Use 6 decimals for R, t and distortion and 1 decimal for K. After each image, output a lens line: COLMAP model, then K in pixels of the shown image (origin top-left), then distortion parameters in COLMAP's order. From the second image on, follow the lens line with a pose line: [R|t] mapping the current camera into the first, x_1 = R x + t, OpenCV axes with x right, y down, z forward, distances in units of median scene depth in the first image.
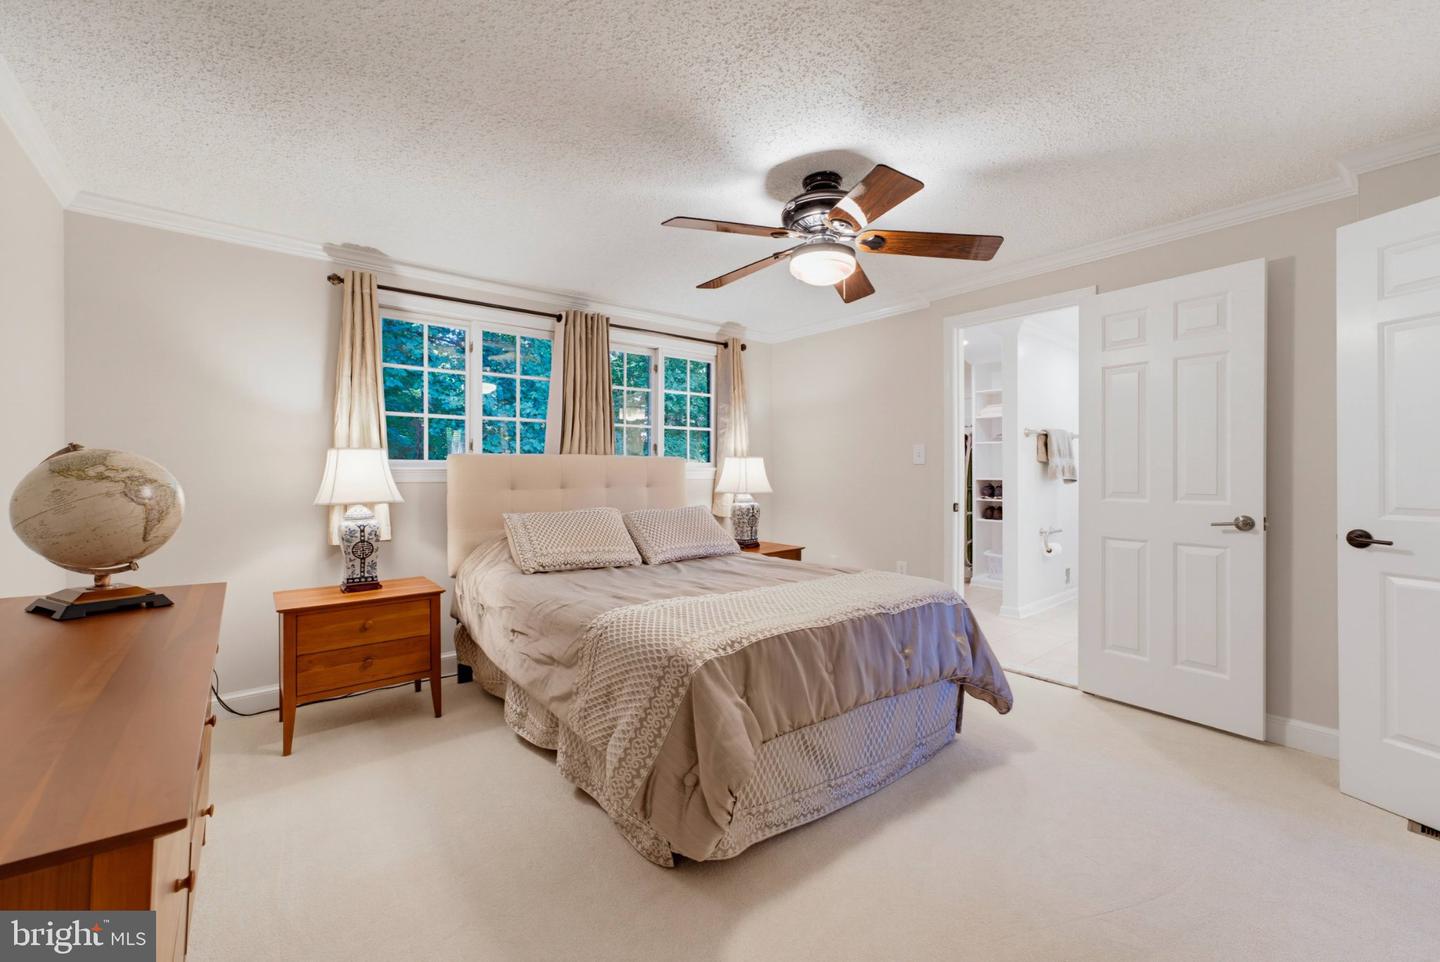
lens RADIAL K [[584.1, 0, 719.4], [0, 584.1, 472.3], [0, 0, 1]] dist [-0.013228, 0.008642]
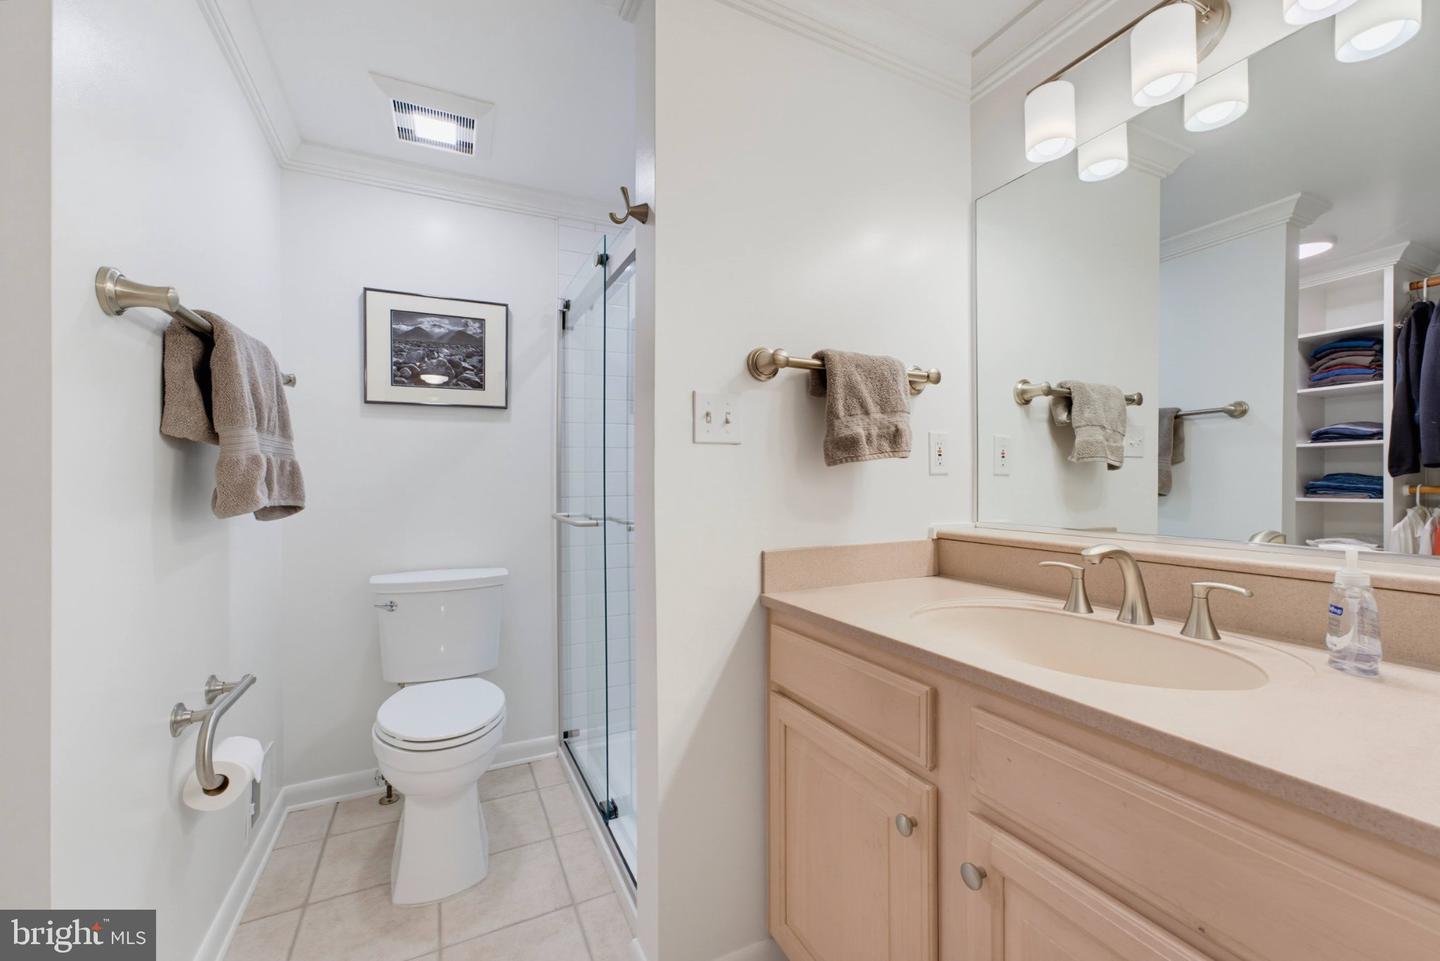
lens RADIAL K [[584.1, 0, 719.9], [0, 584.1, 484.2], [0, 0, 1]] dist [-0.013228, 0.008642]
pose [[0.240966, 0.000018, 0.970534, 0.362615], [0.000054, 1.000000, -0.000031, 0.000296], [-0.970534, 0.000060, 0.240966, 0.707534]]
